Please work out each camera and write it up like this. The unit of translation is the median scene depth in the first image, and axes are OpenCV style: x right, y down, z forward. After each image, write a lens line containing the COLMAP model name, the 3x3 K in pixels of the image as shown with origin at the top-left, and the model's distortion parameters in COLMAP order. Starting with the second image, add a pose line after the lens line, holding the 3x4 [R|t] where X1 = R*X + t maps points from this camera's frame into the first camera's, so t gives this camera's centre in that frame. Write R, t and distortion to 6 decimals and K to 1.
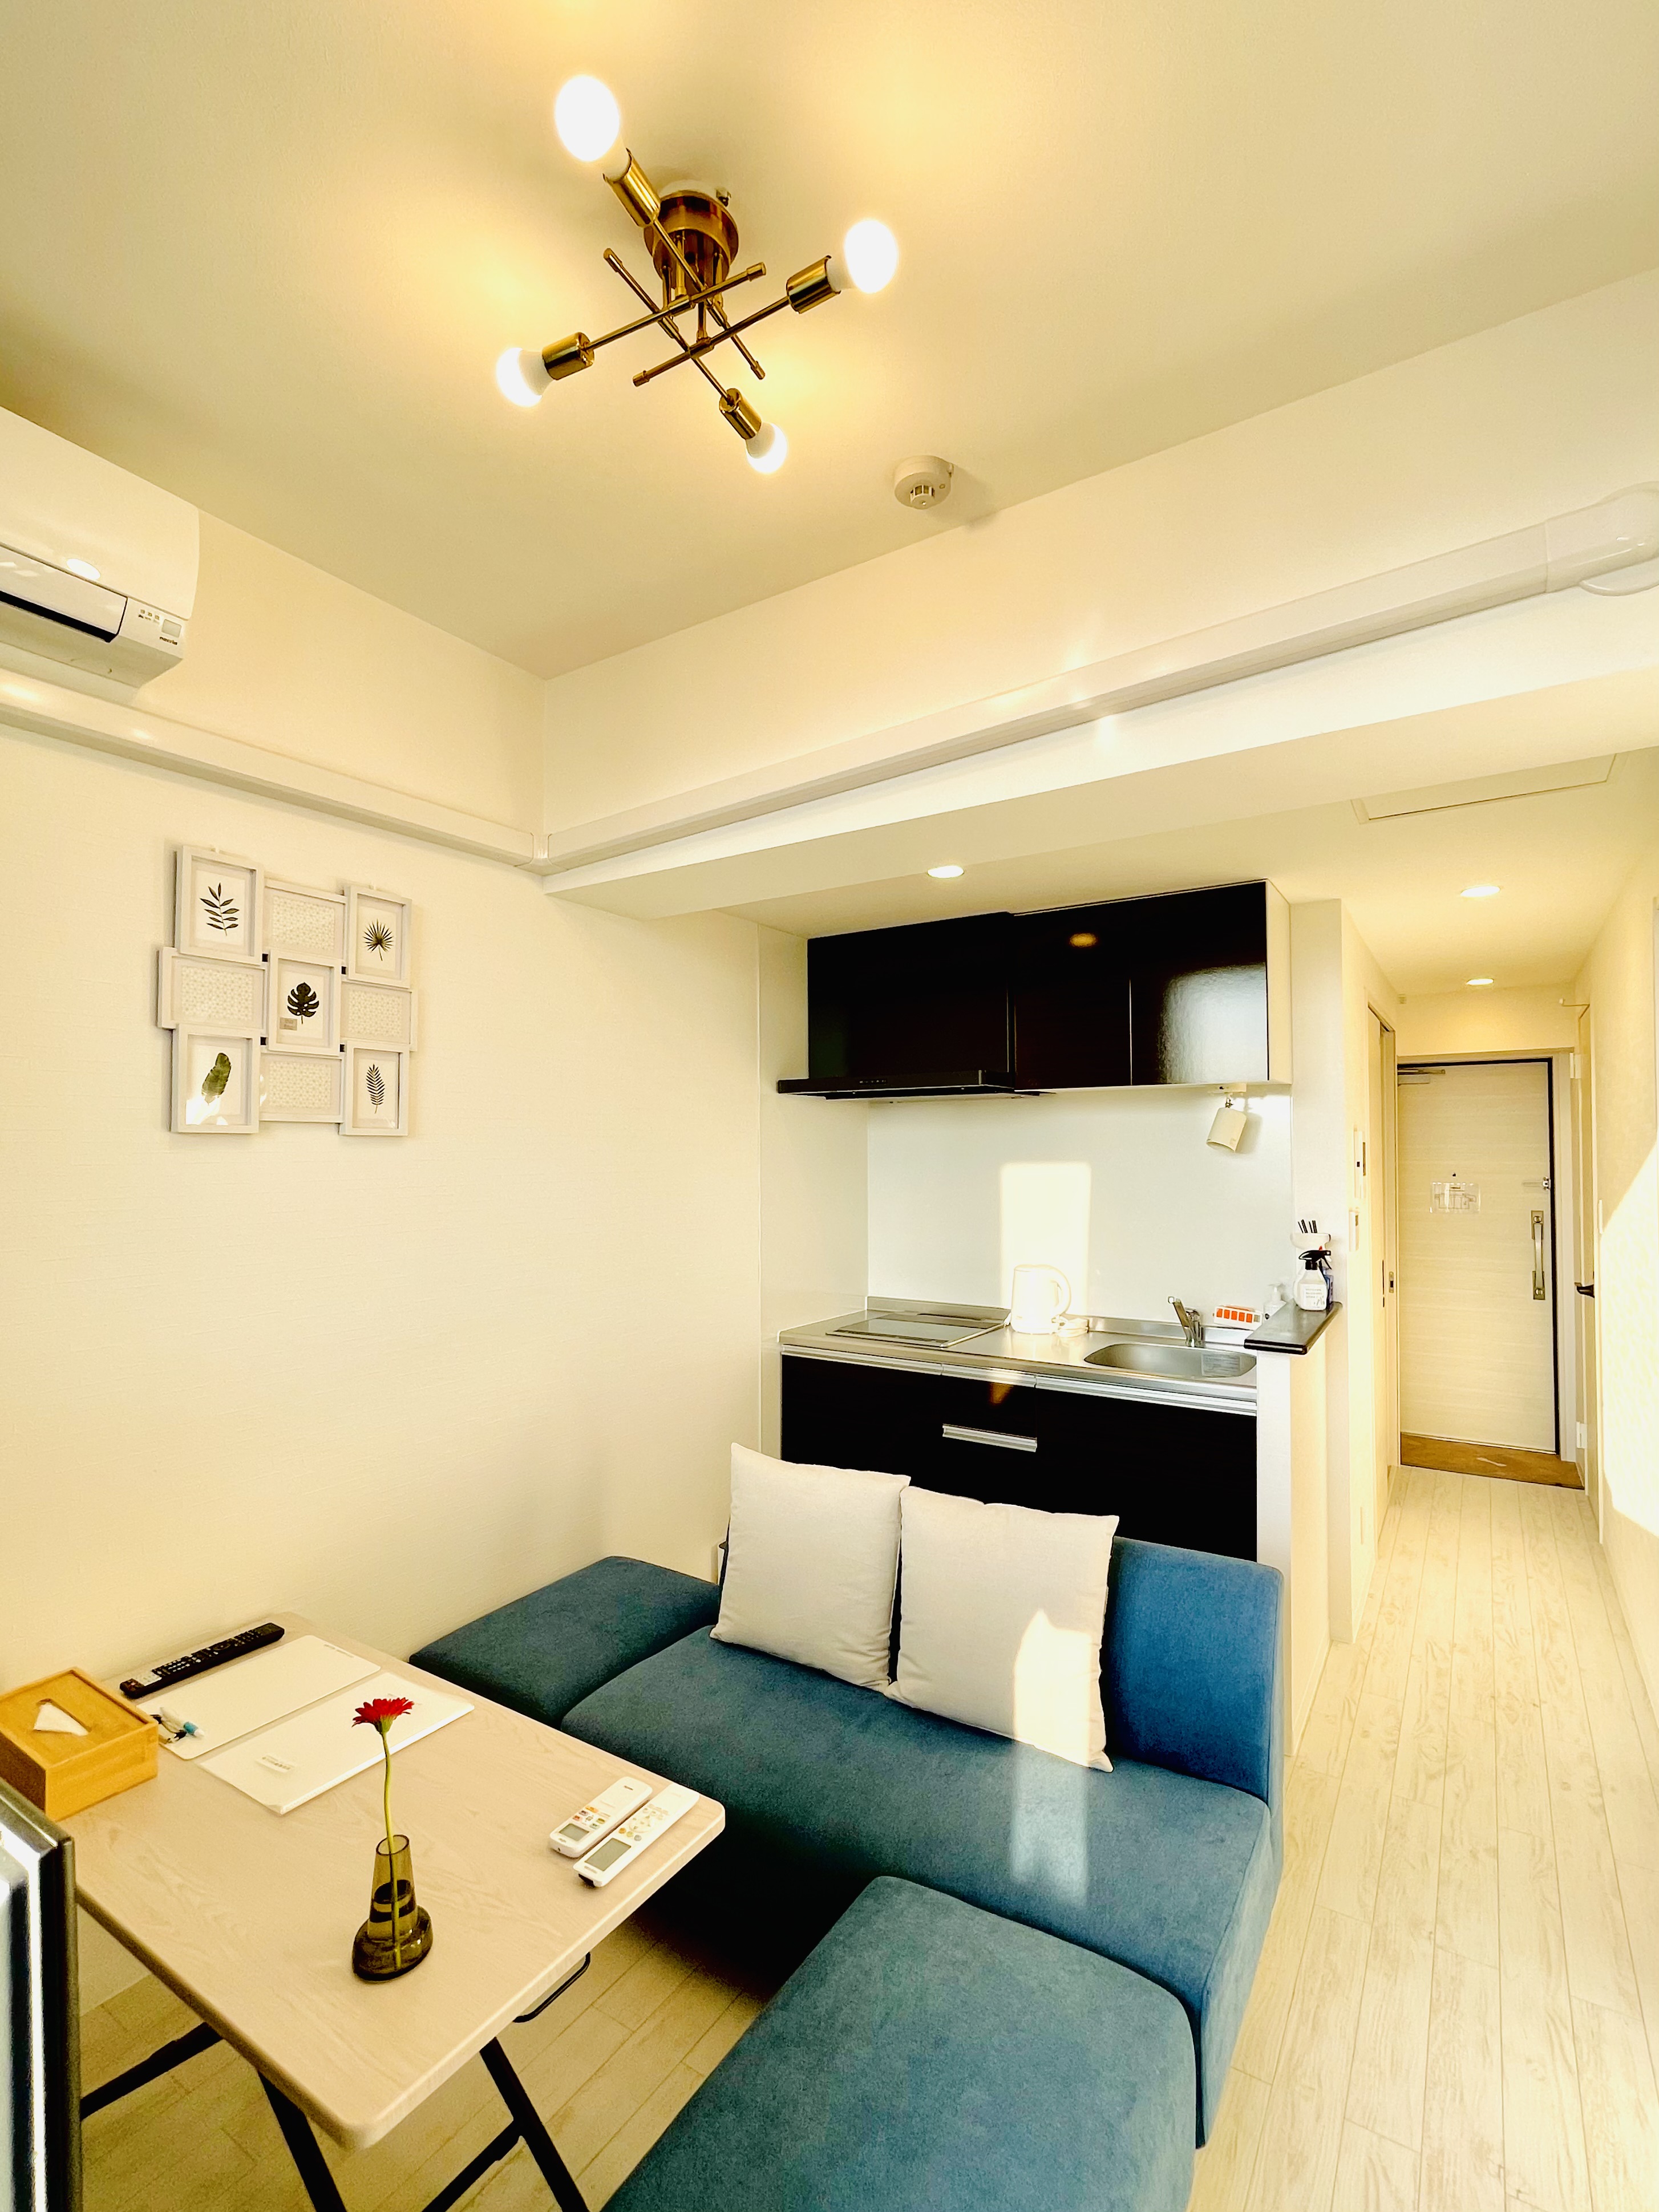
lens RADIAL K [[1002.8, 0, 805.4], [0, 1002.8, 1128.4], [0, 0, 1]] dist [0.000786, 0.000239]
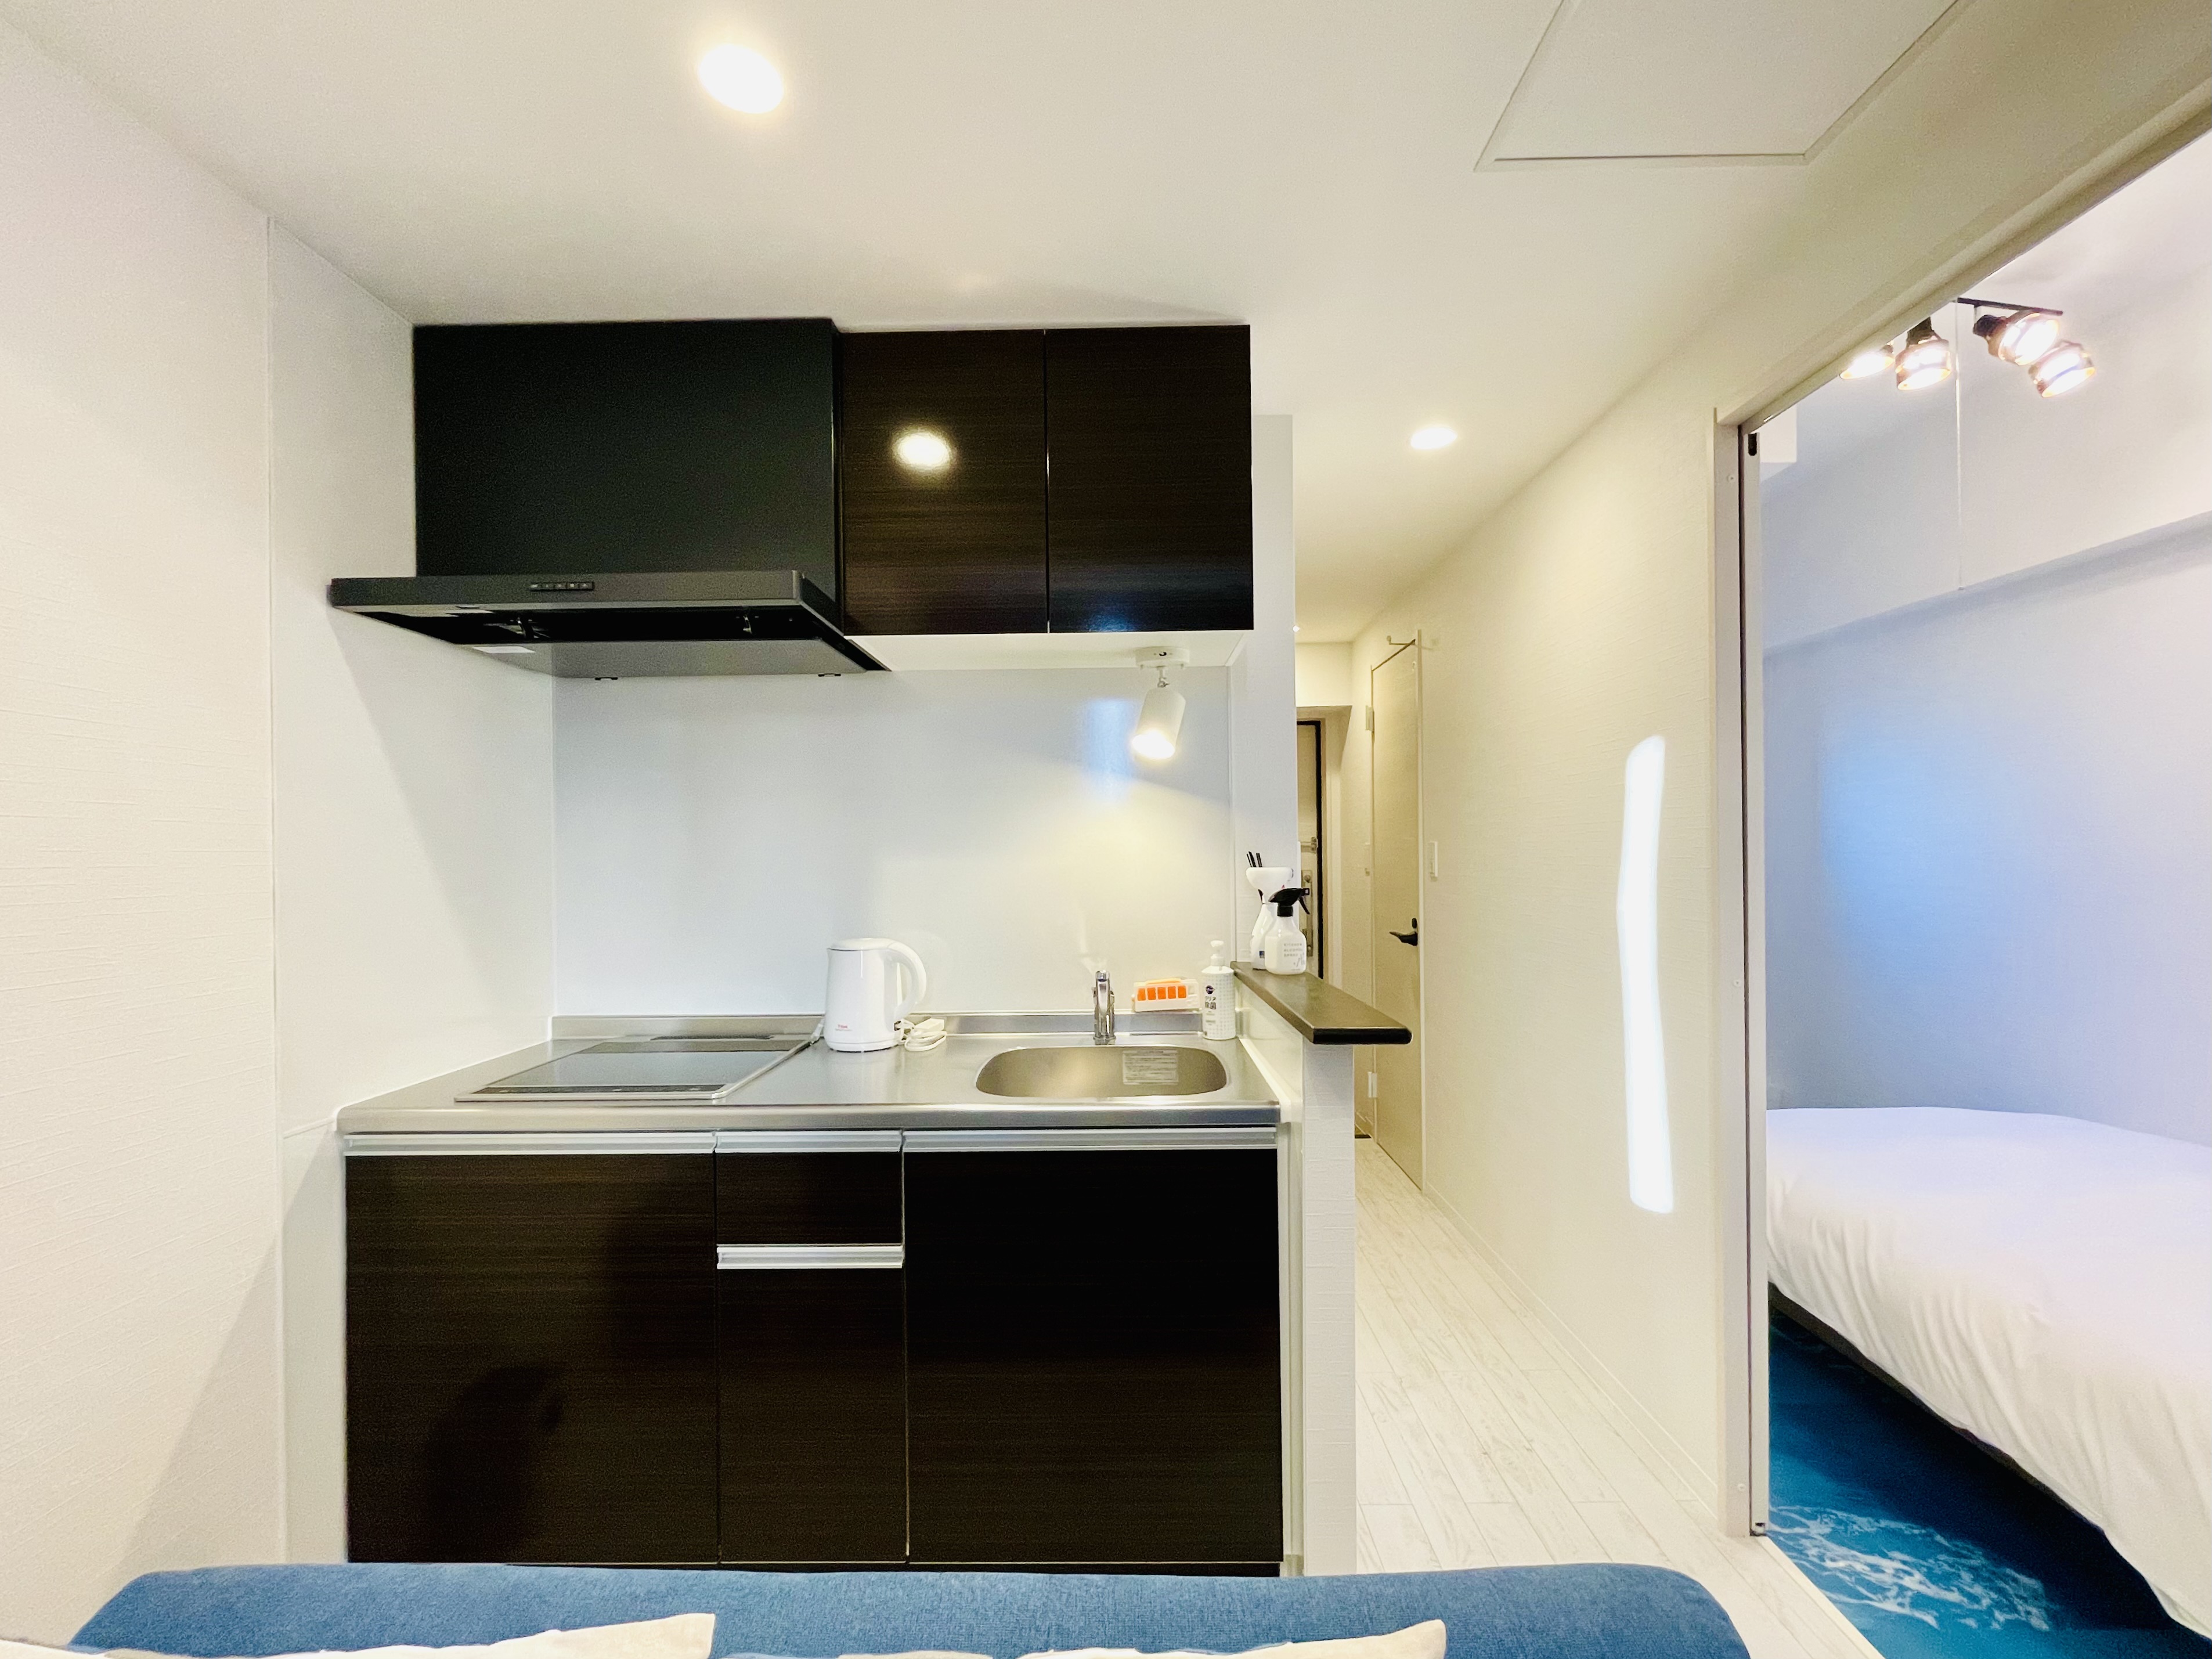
lens RADIAL K [[957.0, 0, 1108.2], [0, 957.0, 863.8], [0, 0, 1]] dist [0.000919, 0.000357]
pose [[0.835881, -0.008981, 0.548837, 0.030681], [-0.007230, 0.999599, 0.027369, 0.071261], [-0.548863, -0.026845, 0.835481, 0.423642]]
